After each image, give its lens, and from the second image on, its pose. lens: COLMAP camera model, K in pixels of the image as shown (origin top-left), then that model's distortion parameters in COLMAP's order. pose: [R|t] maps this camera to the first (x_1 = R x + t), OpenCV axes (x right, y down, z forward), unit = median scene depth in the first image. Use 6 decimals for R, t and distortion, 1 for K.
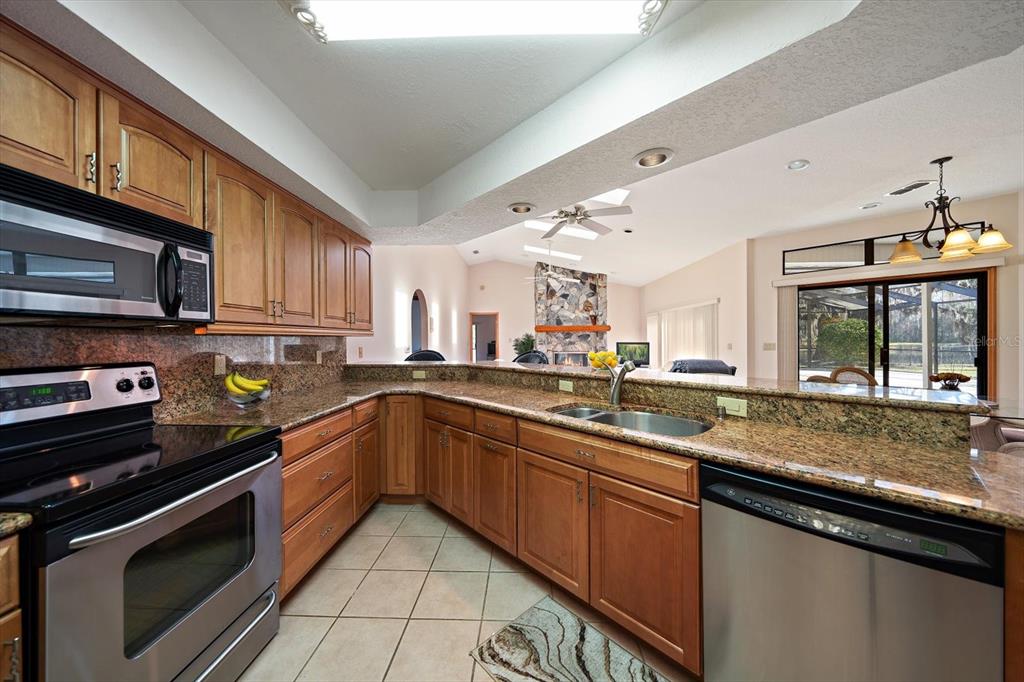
lens RADIAL K [[351.5, 0, 512.0], [0, 351.5, 341.0], [0, 0, 1]] dist [-0.001665, -0.000204]
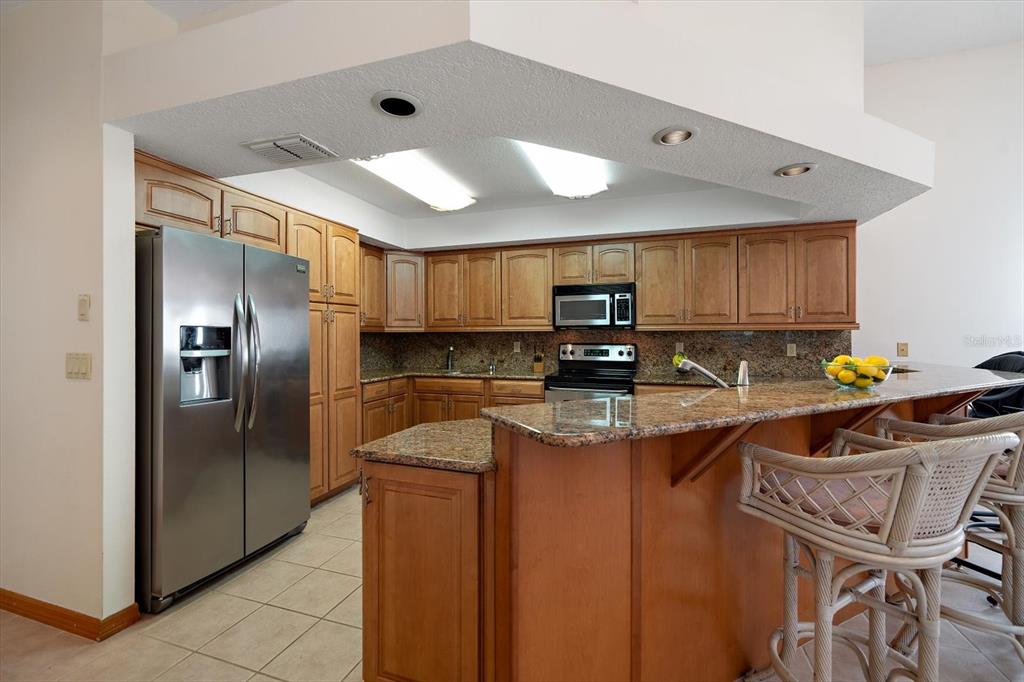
lens RADIAL K [[431.1, 0, 503.1], [0, 431.1, 342.1], [0, 0, 1]] dist [0.001385, 0.000614]
pose [[-0.274074, 0.017452, -0.961550, 1.900366], [-0.000505, 0.999833, 0.018290, -0.002151], [0.961708, 0.005499, -0.274019, 1.004033]]
